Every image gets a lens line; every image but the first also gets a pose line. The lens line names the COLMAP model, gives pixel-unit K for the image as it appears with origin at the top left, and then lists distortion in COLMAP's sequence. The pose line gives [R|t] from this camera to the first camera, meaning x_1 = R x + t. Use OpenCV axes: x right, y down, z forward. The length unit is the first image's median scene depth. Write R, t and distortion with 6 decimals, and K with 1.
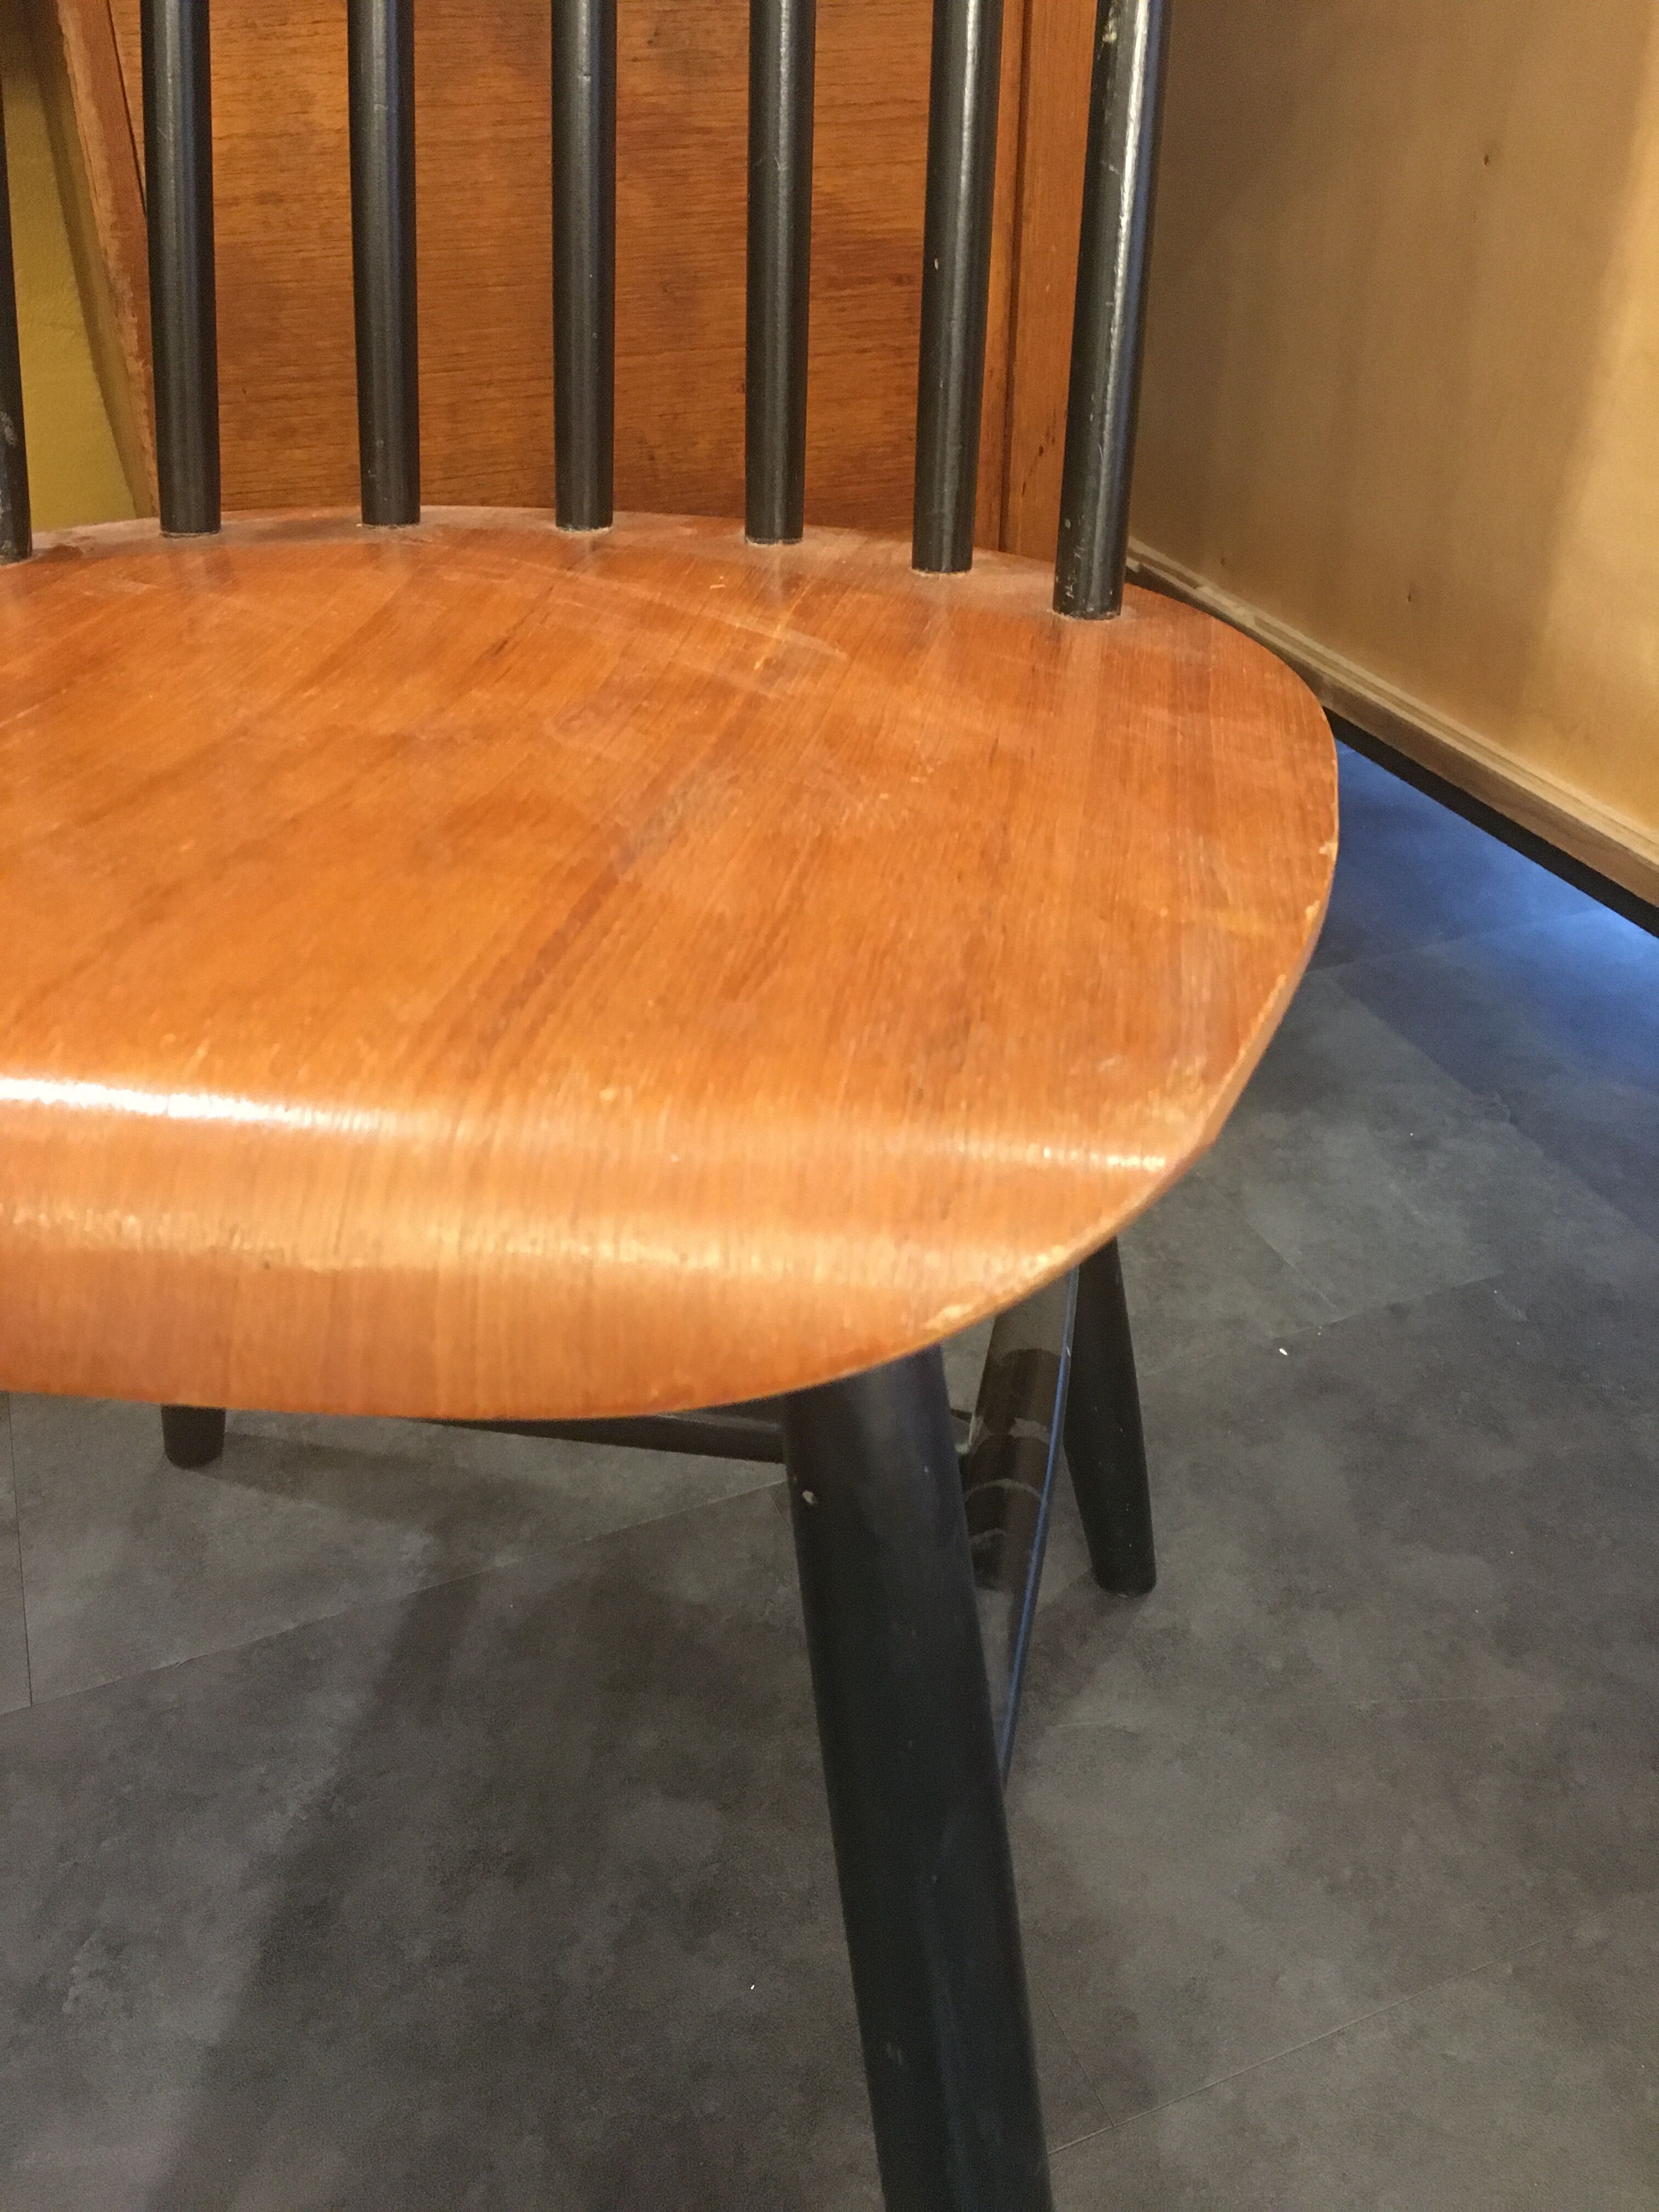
lens RADIAL K [[1888.8, 0, 829.6], [0, 1888.8, 1102.7], [0, 0, 1]] dist [0.085409, -0.116390]
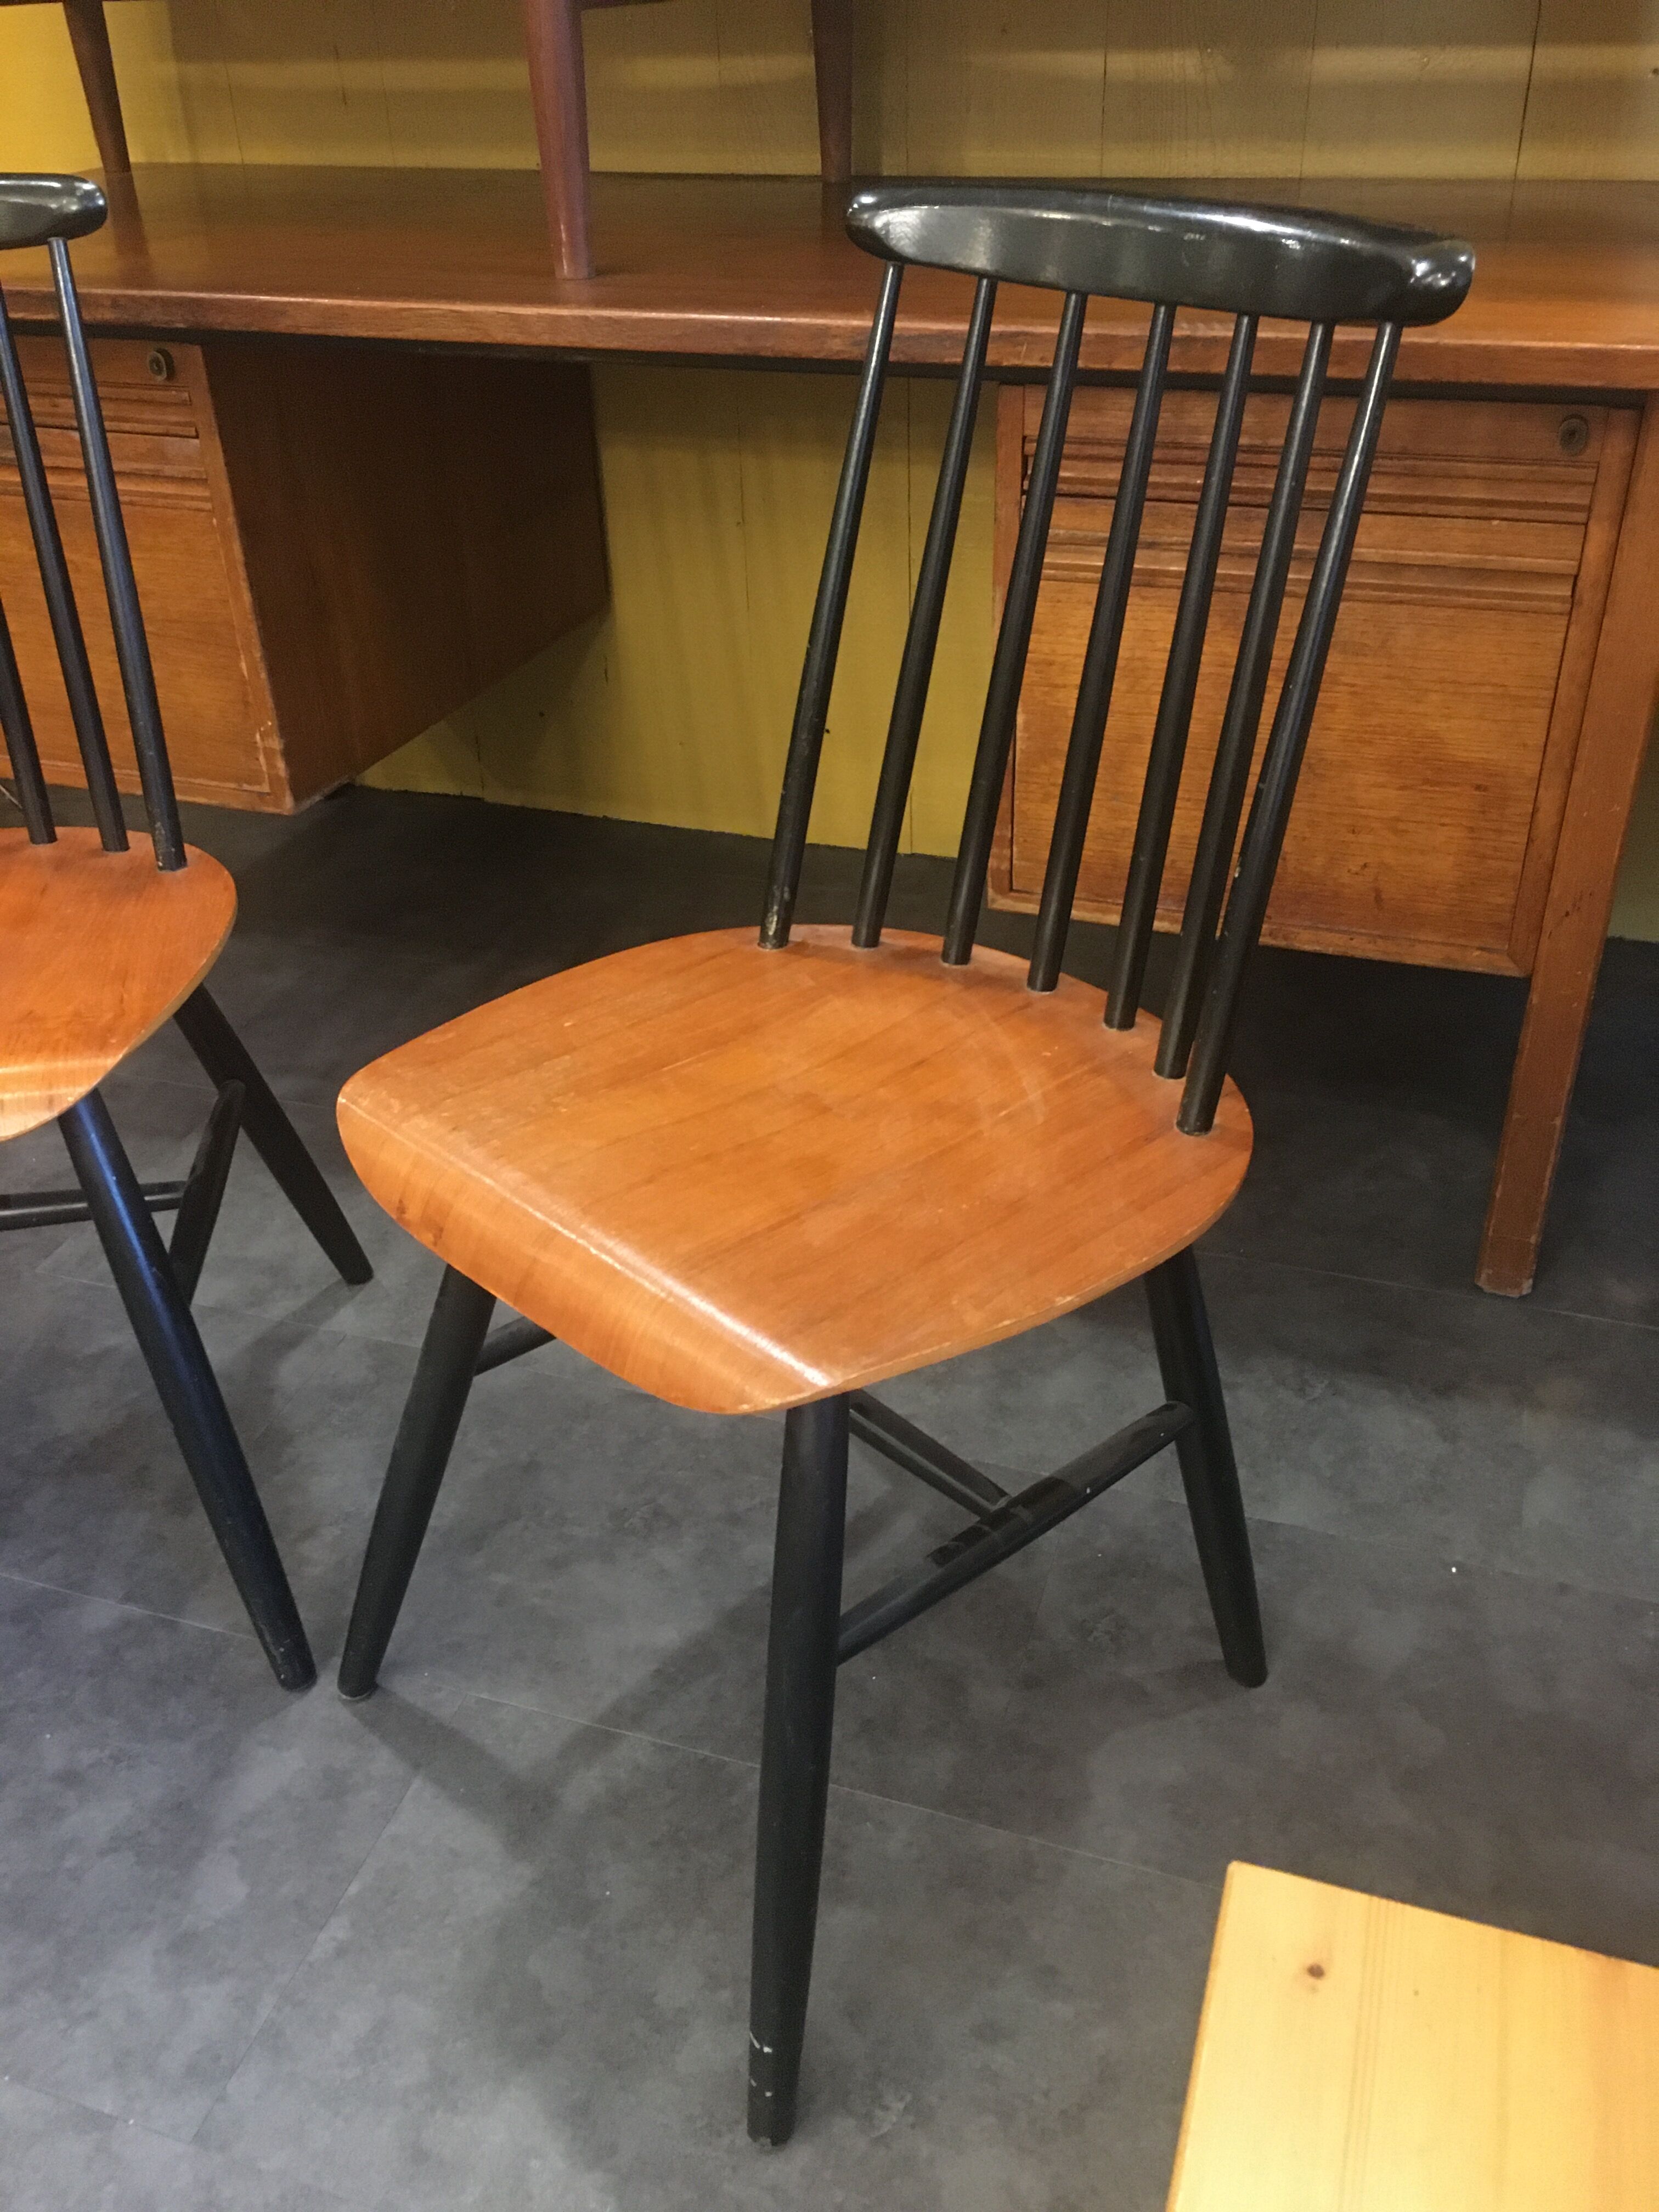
lens RADIAL K [[1888.8, 0, 829.2], [0, 1888.8, 1103.8], [0, 0, 1]] dist [0.085409, -0.116390]
pose [[0.754889, 0.330290, -0.566614, 0.827989], [-0.330698, 0.937759, 0.106054, -0.275909], [0.566376, 0.107319, 0.817130, -0.668955]]
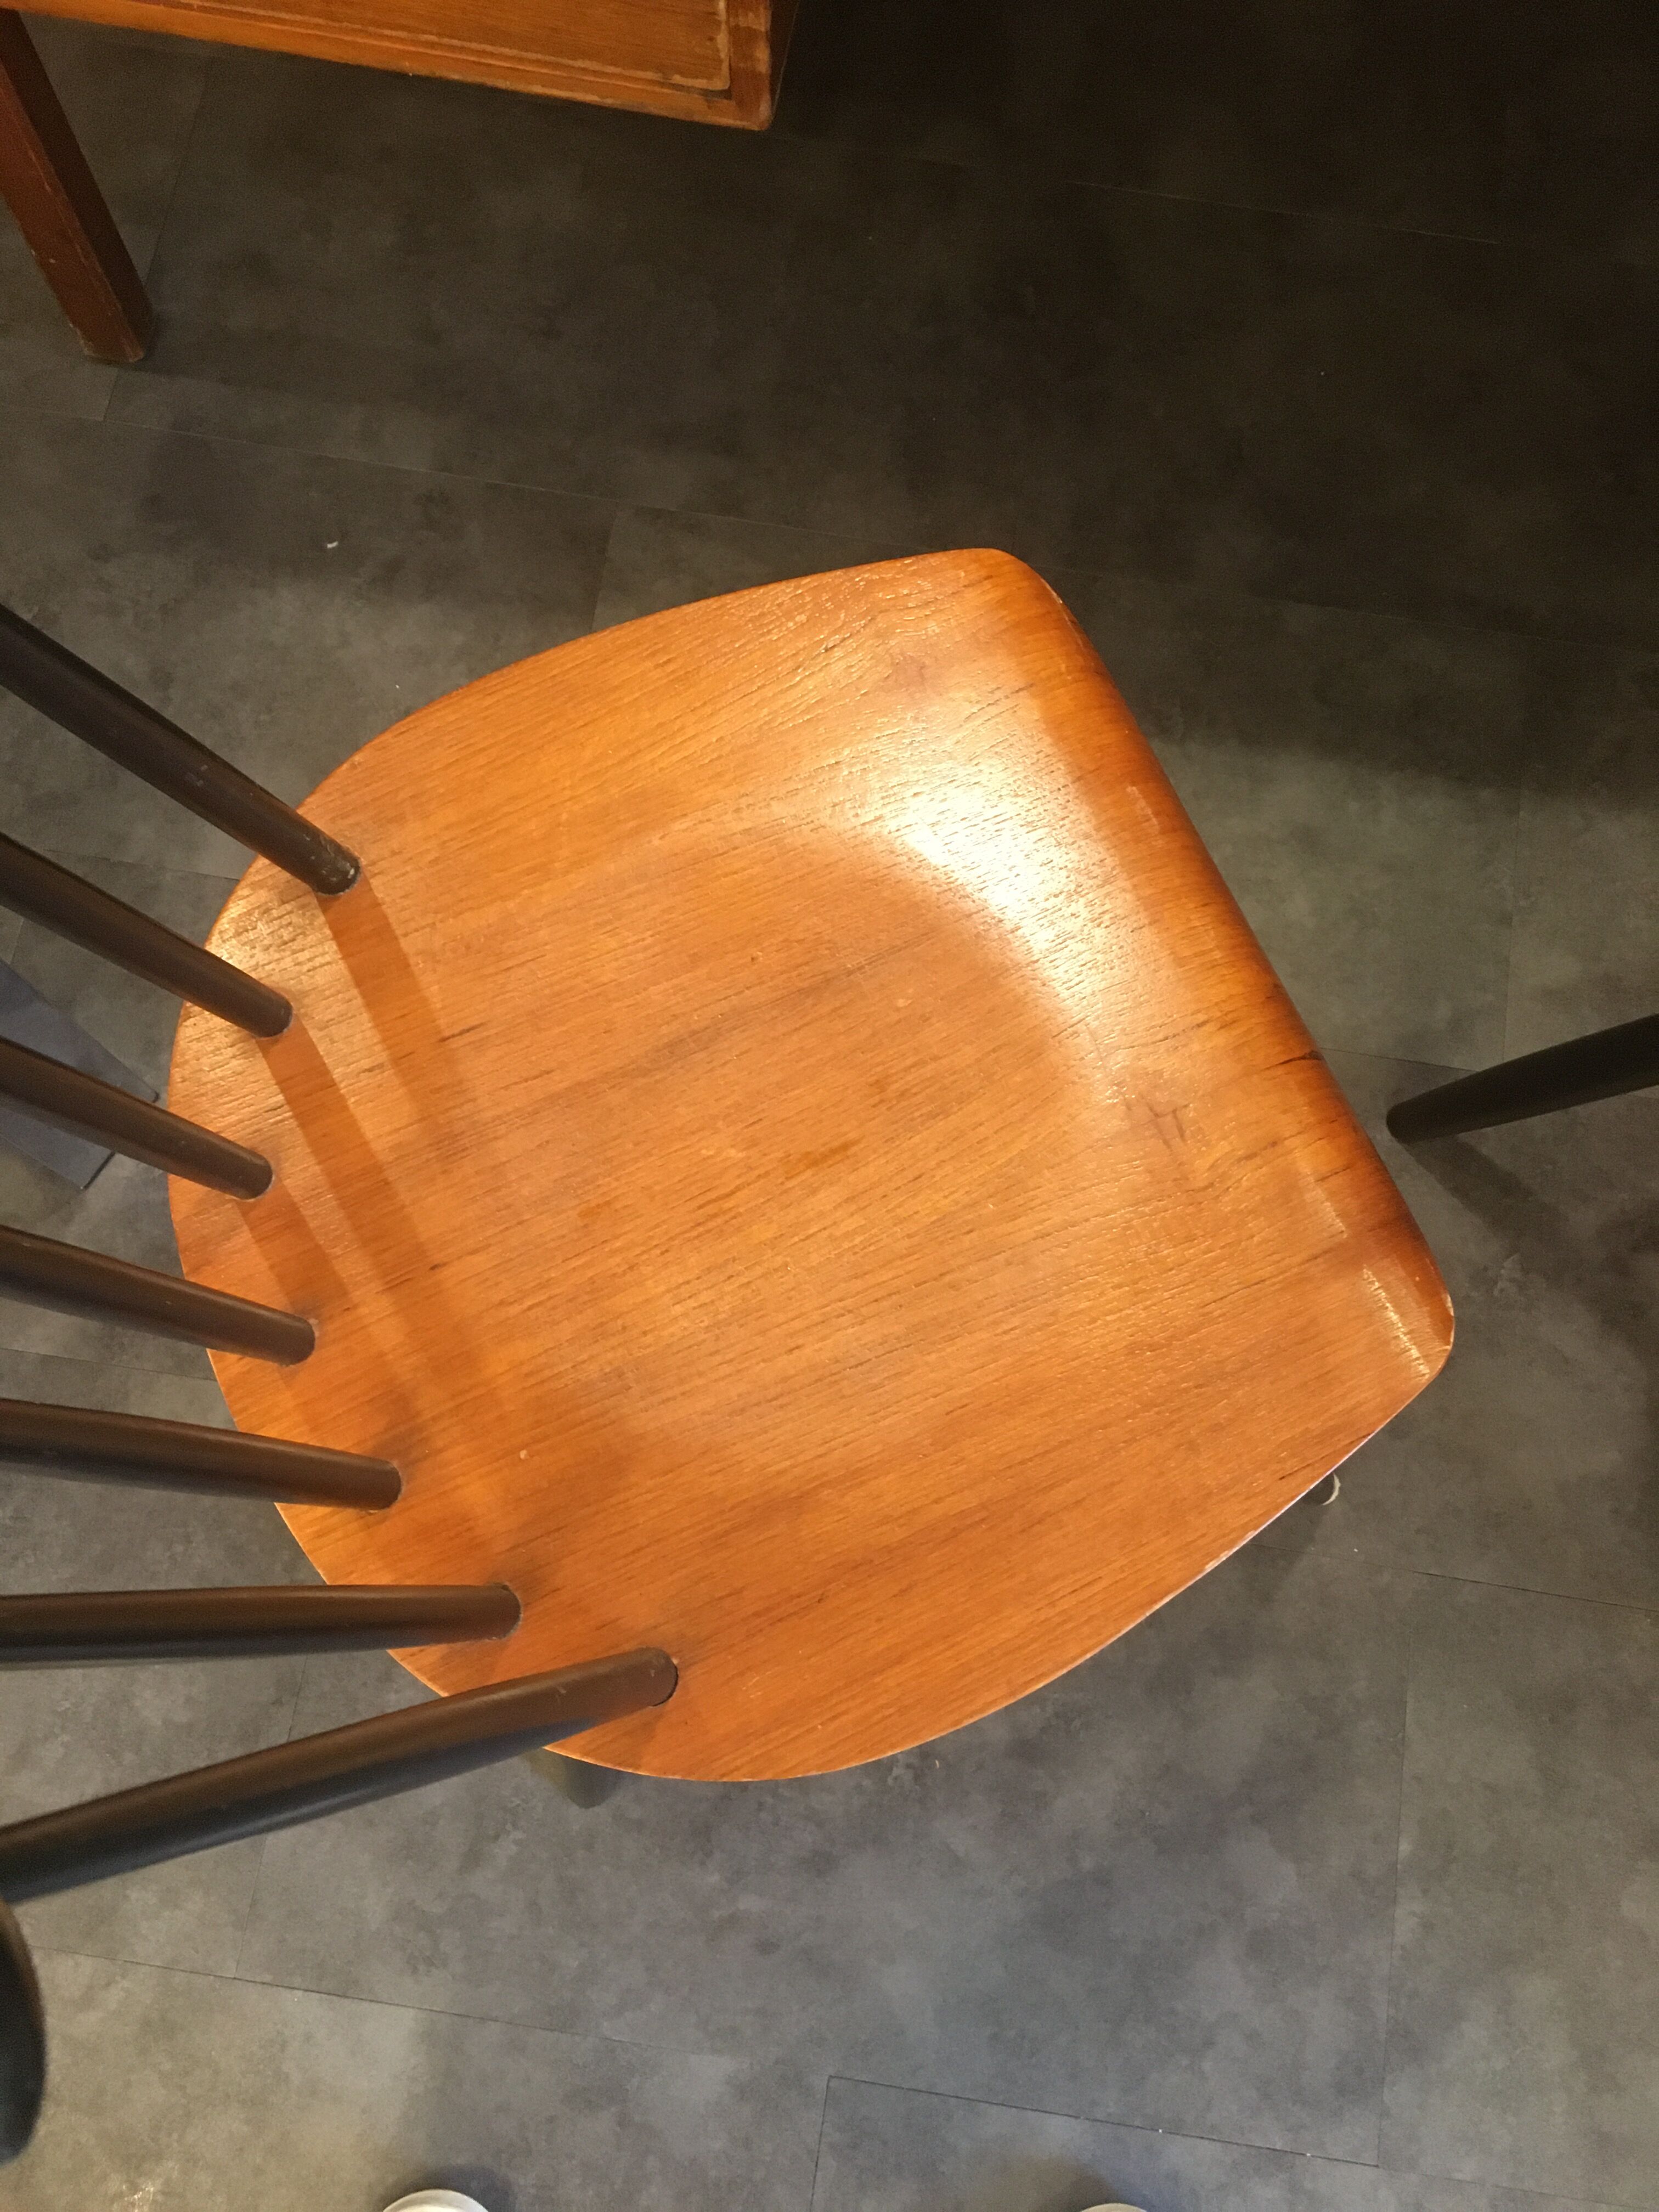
lens RADIAL K [[1888.8, 0, 827.0], [0, 1888.8, 1102.5], [0, 0, 1]] dist [0.085409, -0.116390]
pose [[0.853866, 0.506663, -0.119188, -0.803908], [-0.303771, 0.671039, 0.676335, -0.658312], [0.422654, -0.541294, 0.726887, -0.461560]]
